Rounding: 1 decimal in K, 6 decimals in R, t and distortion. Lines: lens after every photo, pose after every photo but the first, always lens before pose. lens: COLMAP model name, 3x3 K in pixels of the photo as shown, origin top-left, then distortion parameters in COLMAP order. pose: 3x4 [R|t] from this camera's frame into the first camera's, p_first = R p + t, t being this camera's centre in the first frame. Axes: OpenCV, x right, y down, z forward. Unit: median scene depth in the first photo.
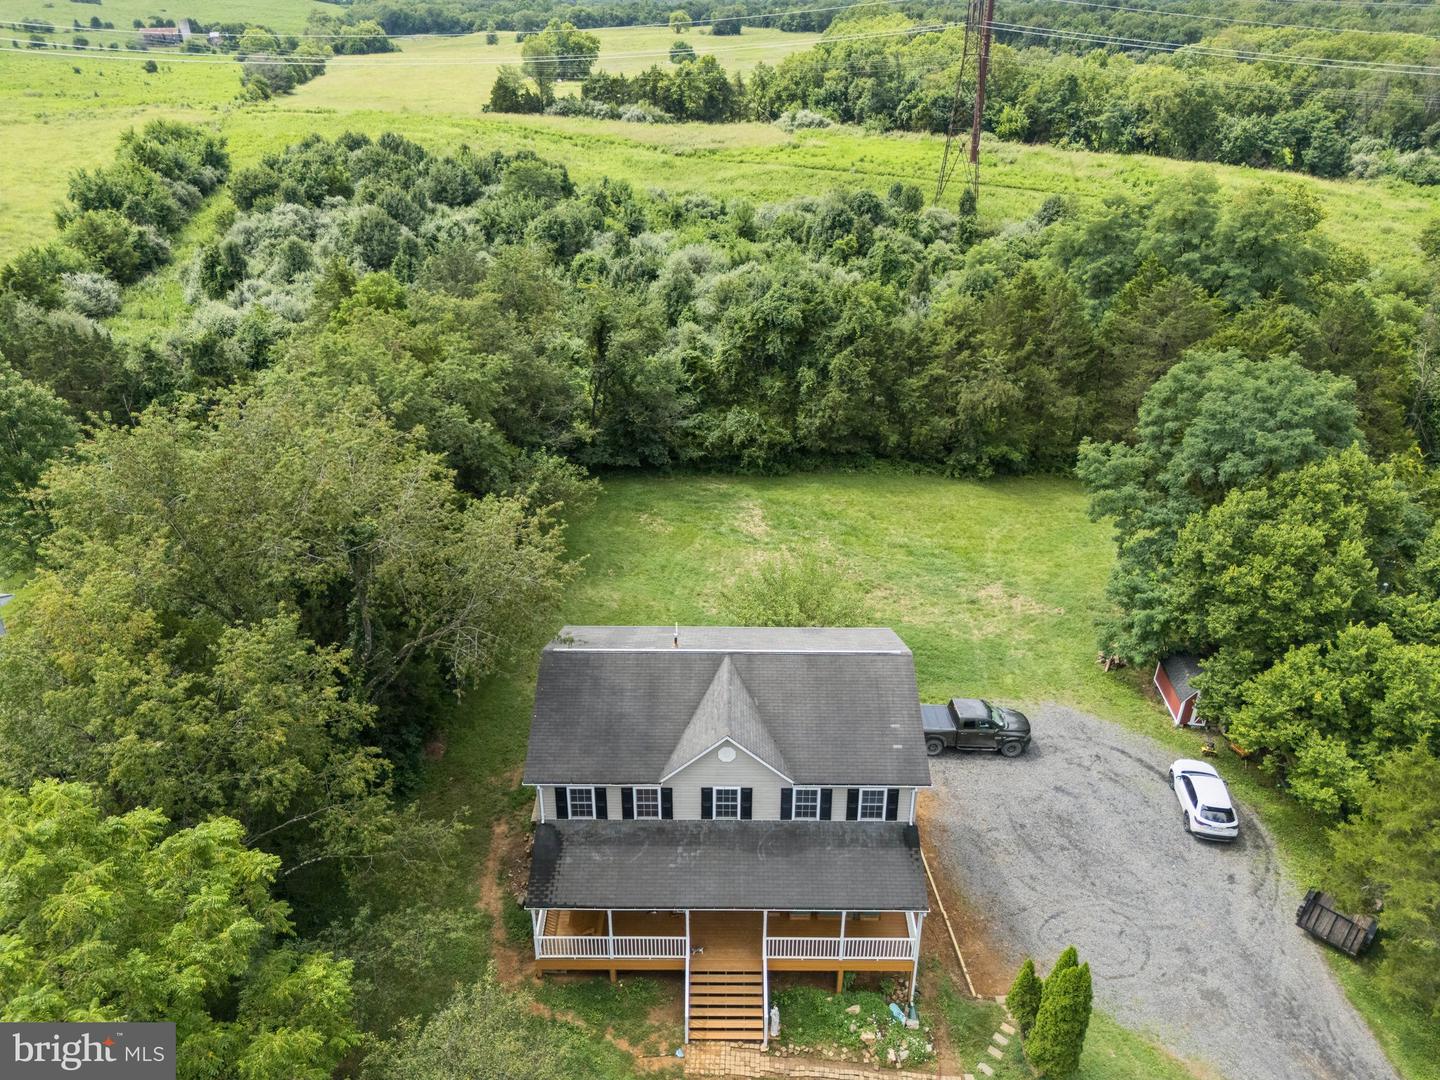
lens RADIAL K [[1067.4, 0, 718.9], [0, 1067.4, 537.7], [0, 0, 1]] dist [0.069321, -0.063027]
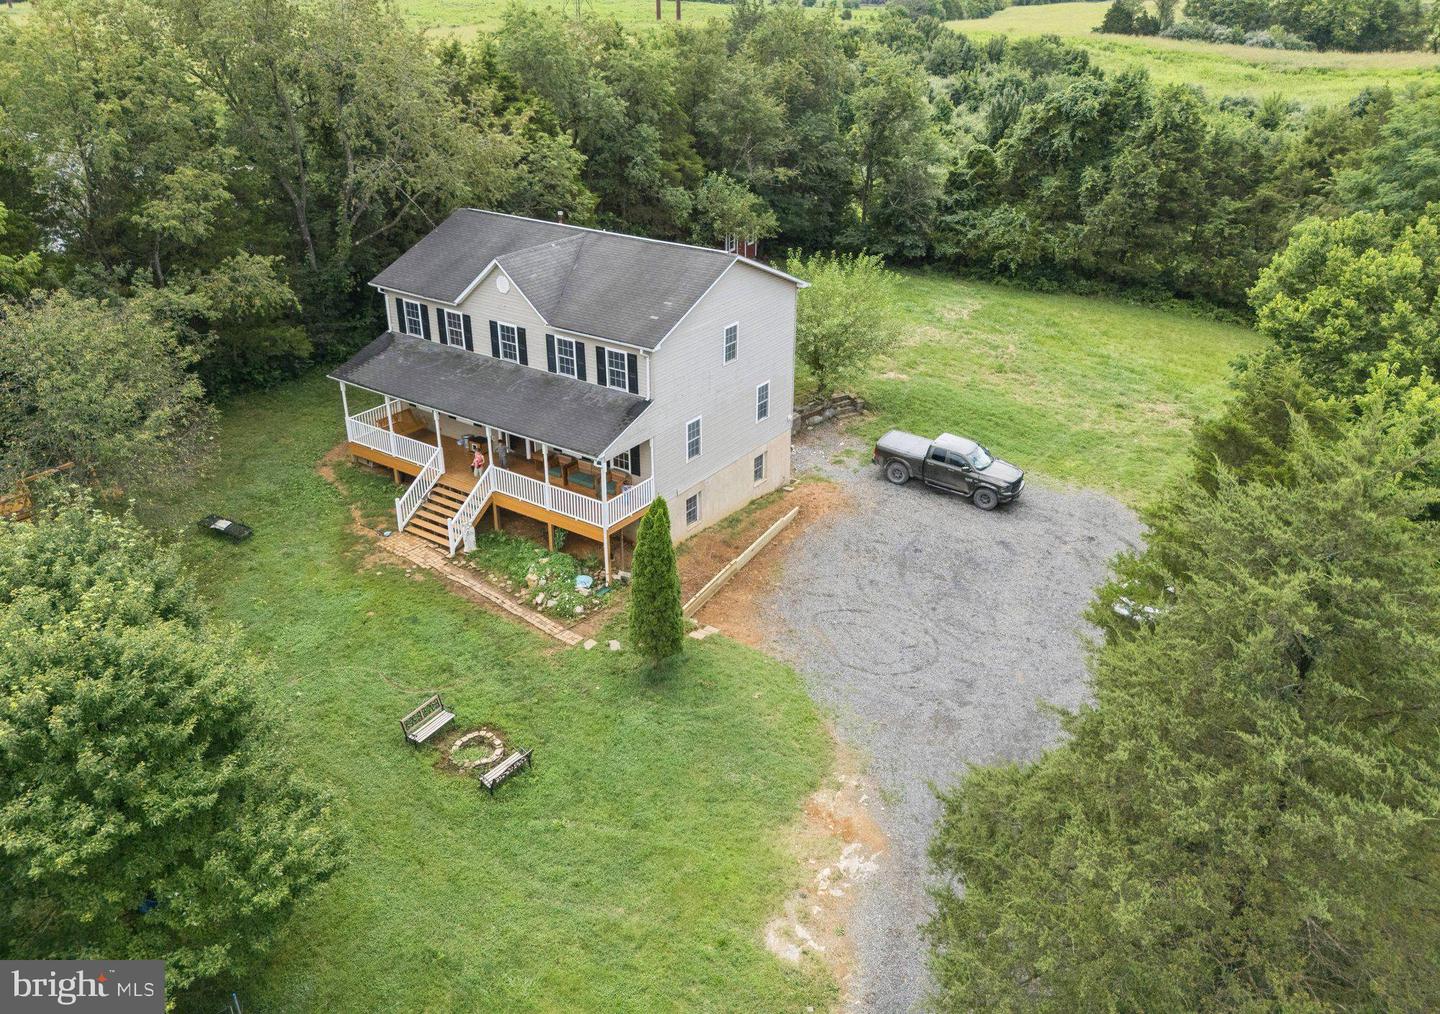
lens RADIAL K [[1083.1, 0, 703.3], [0, 1083.1, 460.4], [0, 0, 1]] dist [0.069154, -0.056808]
pose [[0.818360, 0.233204, -0.525265, 0.677856], [-0.259662, 0.965400, 0.024061, 0.259760], [0.512702, 0.116701, 0.850598, 0.196826]]
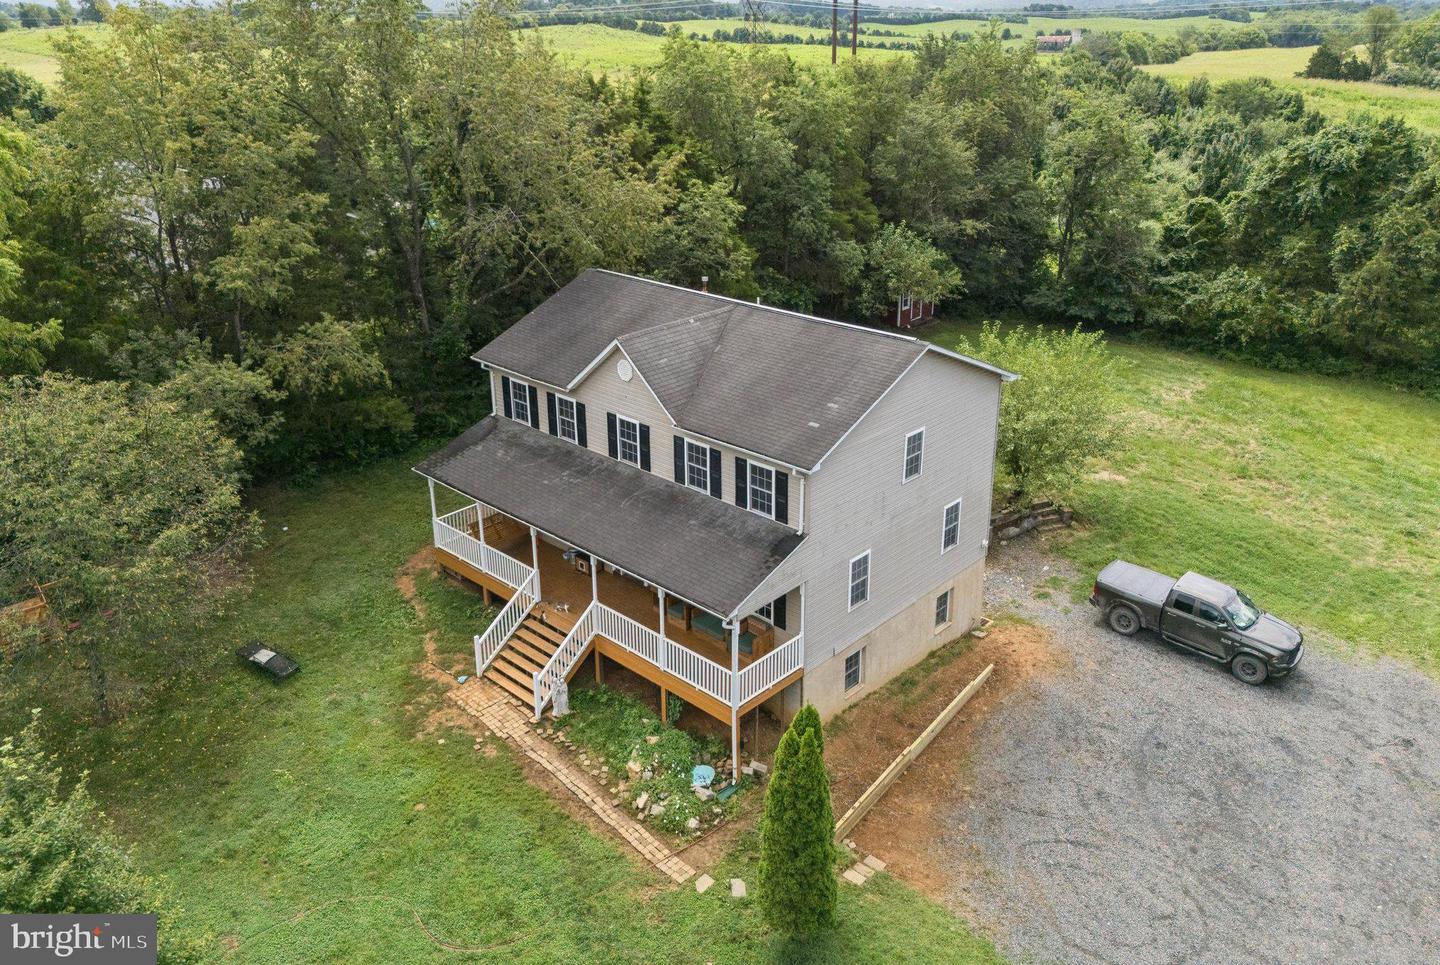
lens RADIAL K [[1072.6, 0, 730.6], [0, 1072.6, 417.3], [0, 0, 1]] dist [0.056581, -0.039184]
pose [[0.737980, 0.230238, -0.634332, 0.531405], [-0.304087, 0.952611, -0.008014, 0.195027], [0.602426, 0.198806, 0.773019, 0.374714]]
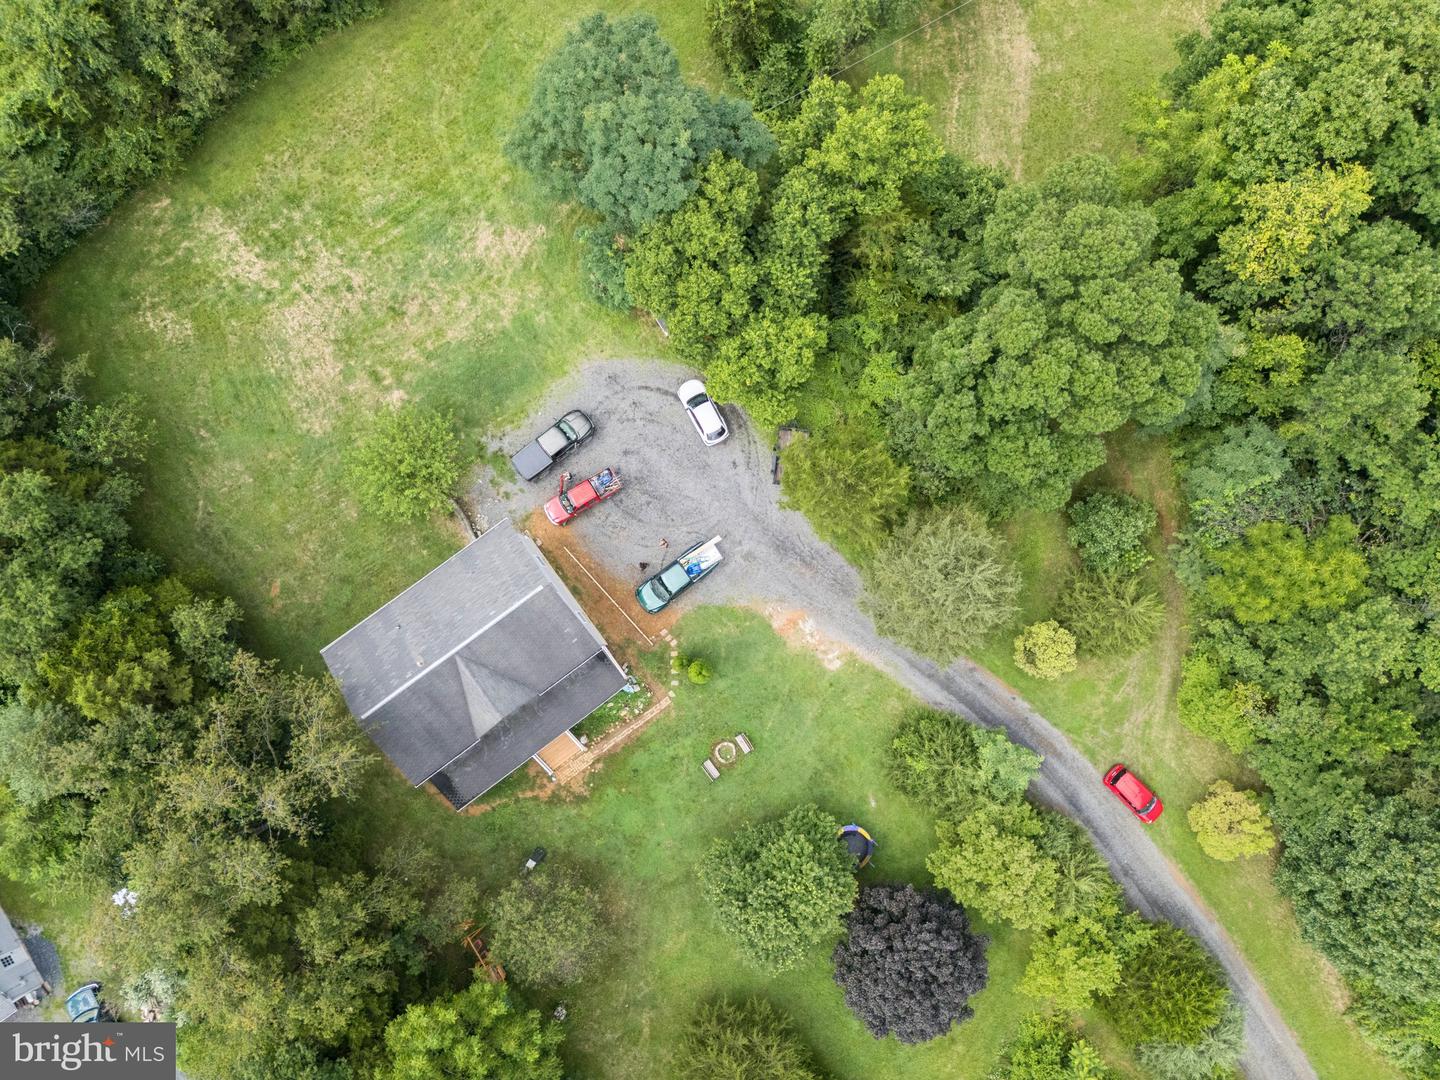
lens RADIAL K [[1067.4, 0, 722.2], [0, 1067.4, 541.5], [0, 0, 1]] dist [0.069321, -0.063027]
pose [[0.798188, -0.600672, 0.045708, 0.343287], [0.279448, 0.436417, 0.855248, -1.187956], [-0.533671, -0.669876, 0.516199, 0.073861]]
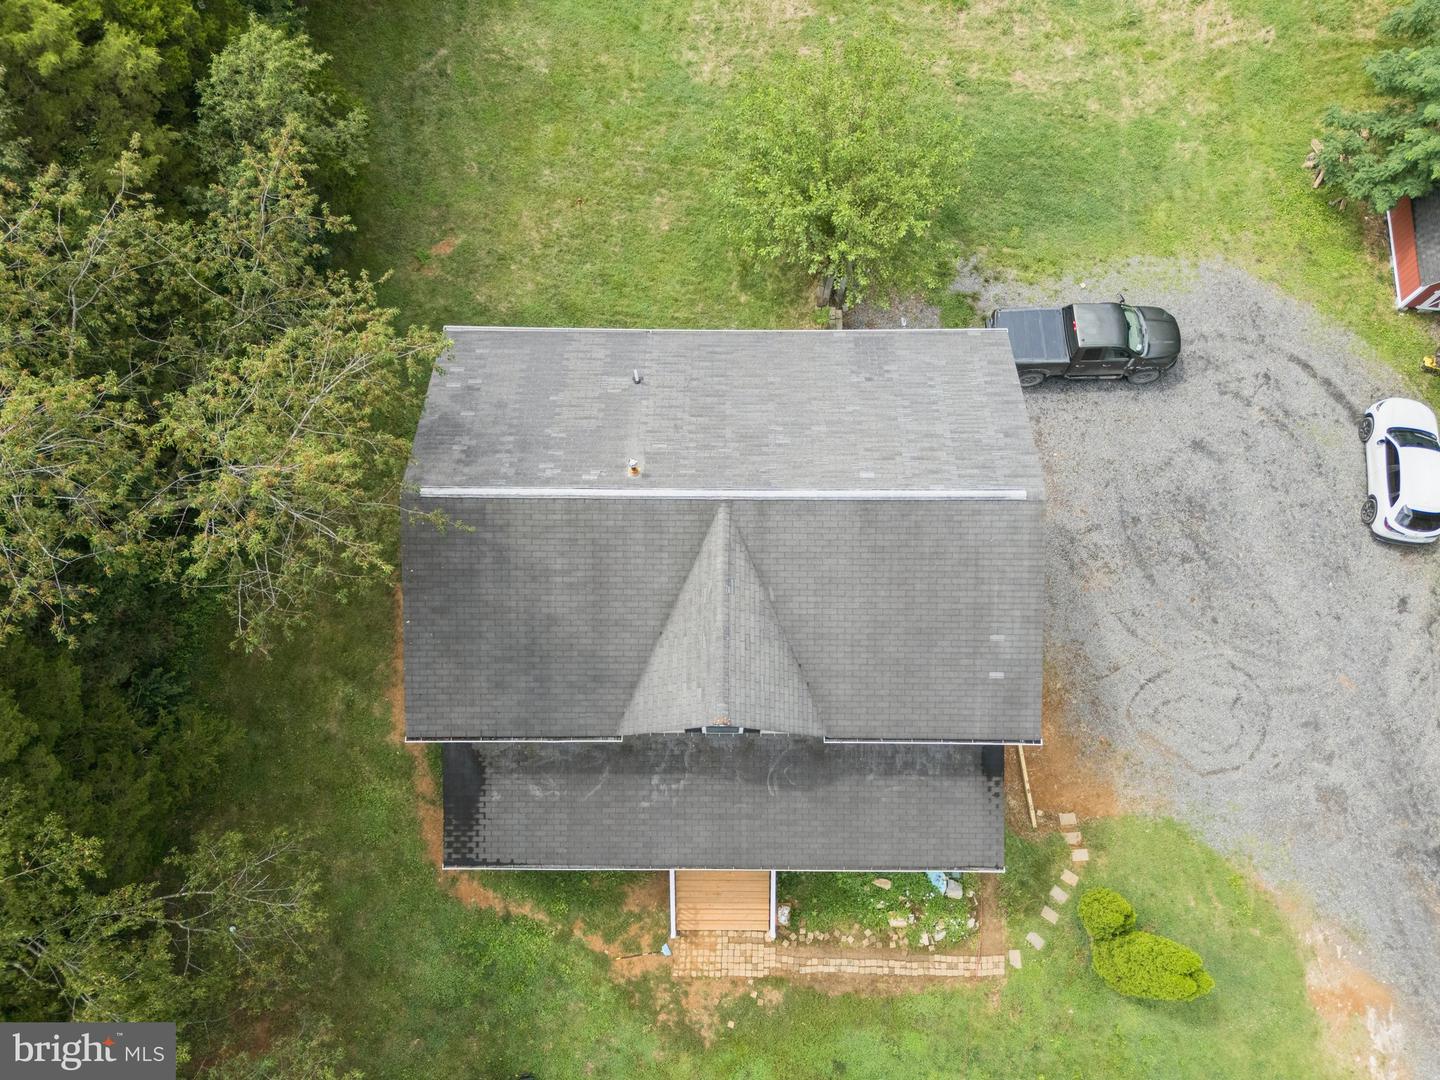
lens RADIAL K [[1067.4, 0, 719.5], [0, 1067.4, 543.8], [0, 0, 1]] dist [0.069321, -0.063027]
pose [[0.999976, -0.003521, -0.005971, 0.008859], [0.006731, 0.698982, 0.715107, -0.279614], [0.001656, -0.715130, 0.698989, 0.566224]]
